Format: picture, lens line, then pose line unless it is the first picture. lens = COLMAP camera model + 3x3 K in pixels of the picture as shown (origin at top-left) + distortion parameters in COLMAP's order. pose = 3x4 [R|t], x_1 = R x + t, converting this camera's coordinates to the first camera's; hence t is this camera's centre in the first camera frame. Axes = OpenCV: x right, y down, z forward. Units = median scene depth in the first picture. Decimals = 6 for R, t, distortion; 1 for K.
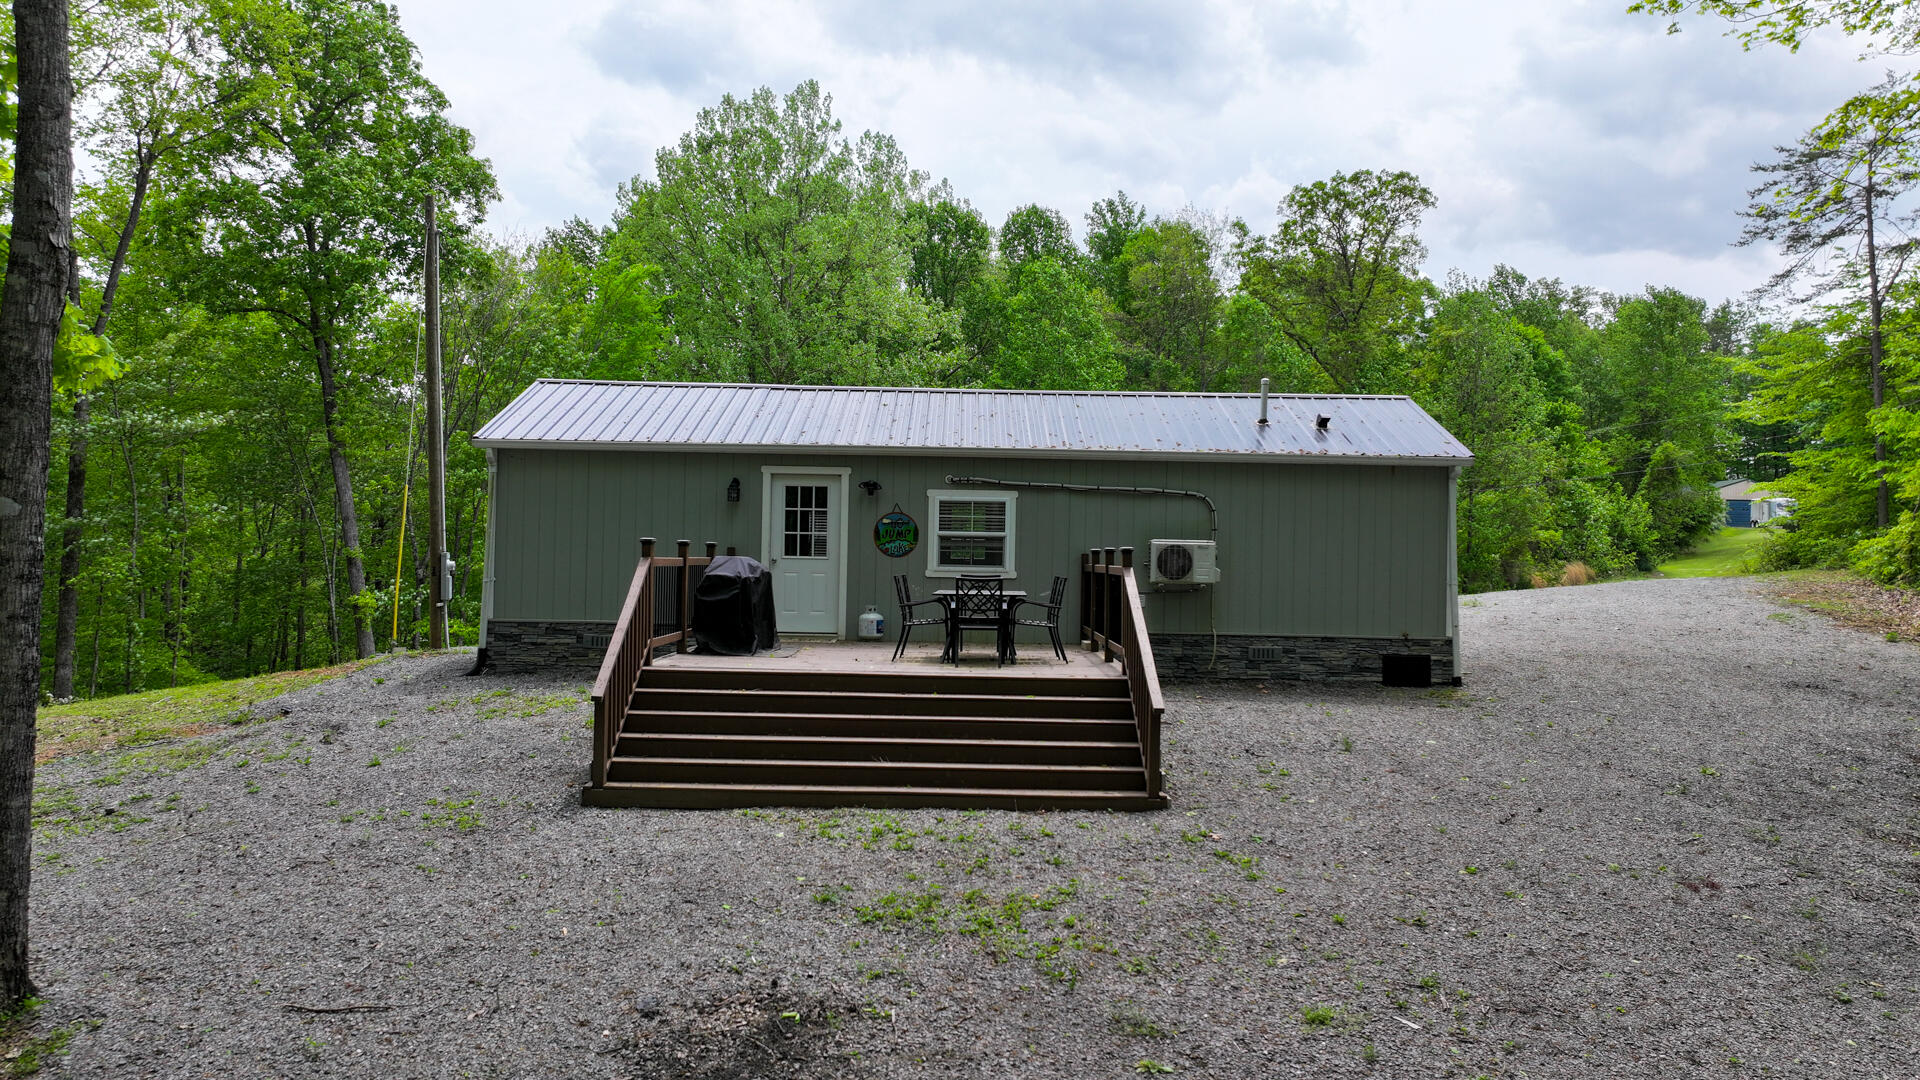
lens RADIAL K [[1348.7, 0, 957.7], [0, 1348.7, 538.7], [0, 0, 1]] dist [-0.003762, 0.020961]
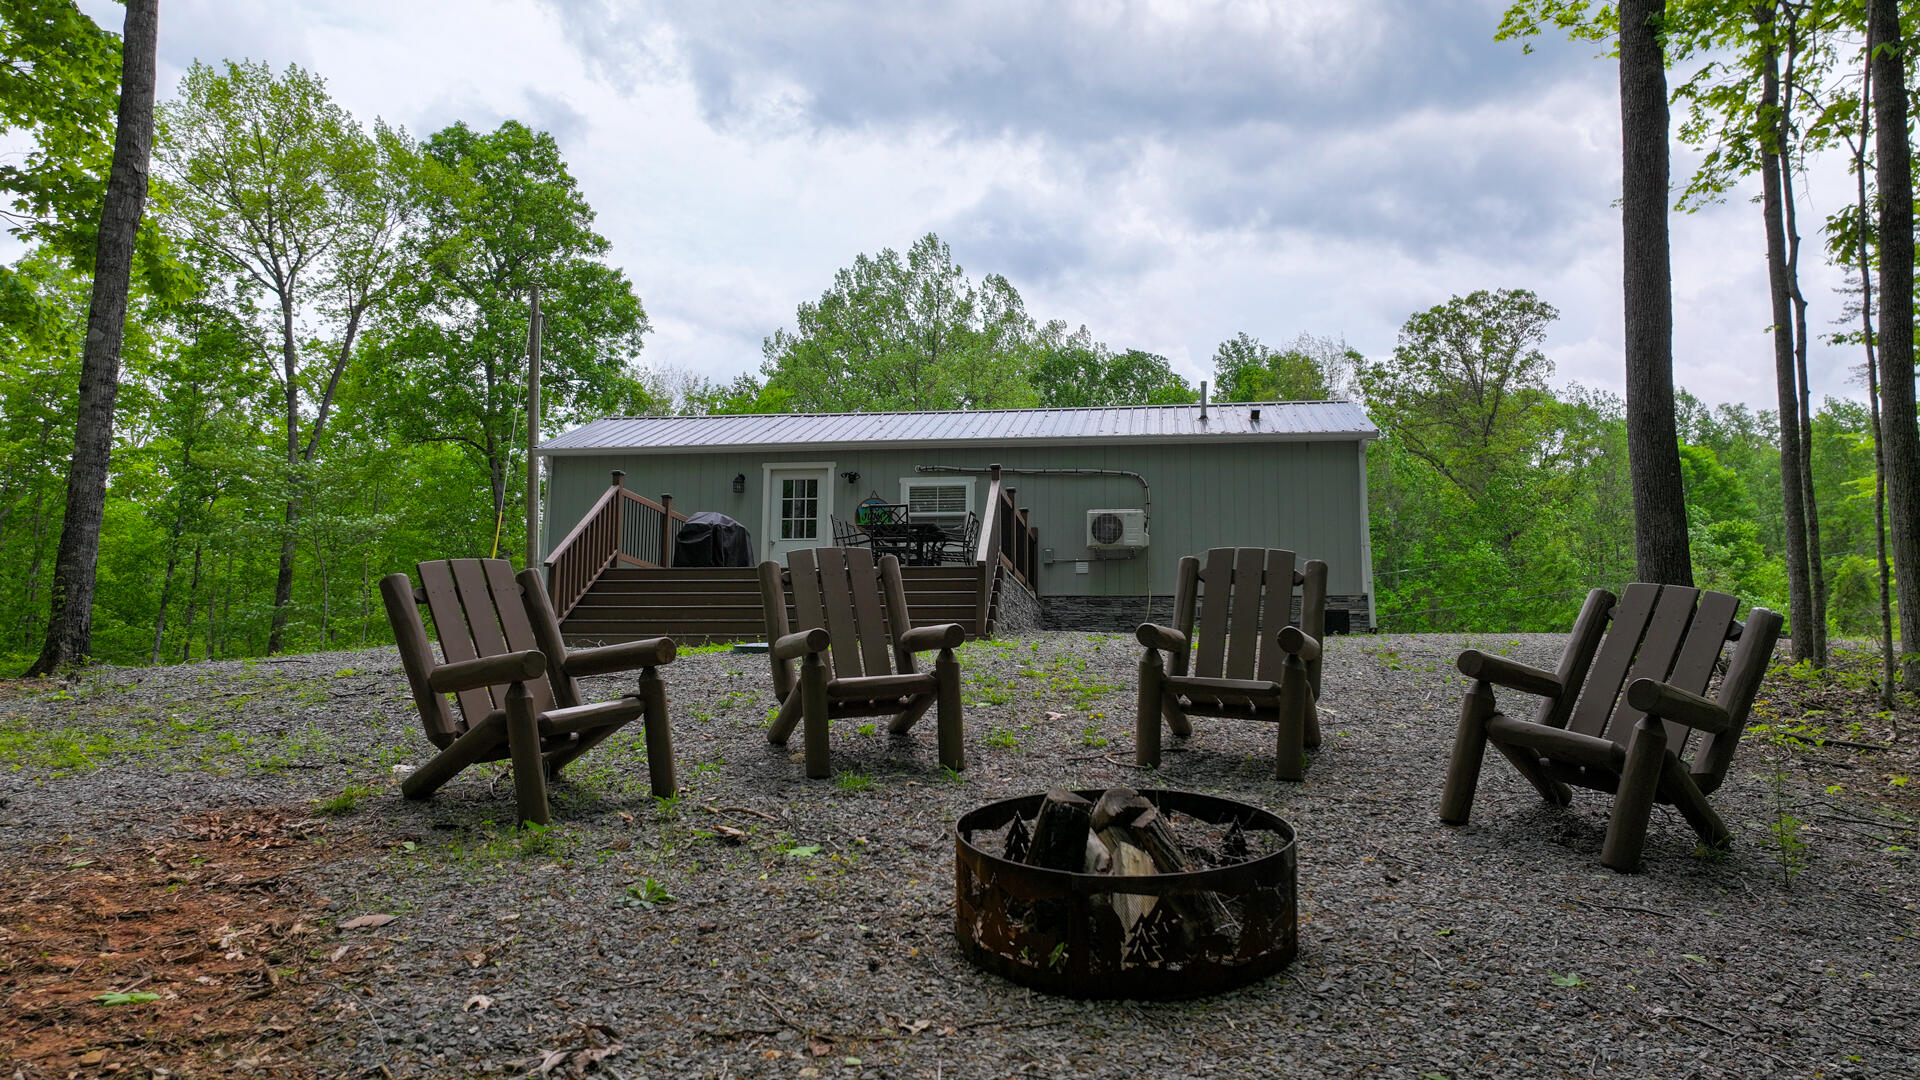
lens RADIAL K [[1348.7, 0, 957.8], [0, 1348.7, 539.7], [0, 0, 1]] dist [-0.003762, 0.020961]
pose [[0.986219, -0.032569, -0.162205, 0.117548], [0.008740, 0.989319, -0.145505, 0.102056], [0.165212, 0.142082, 0.975970, -0.071162]]
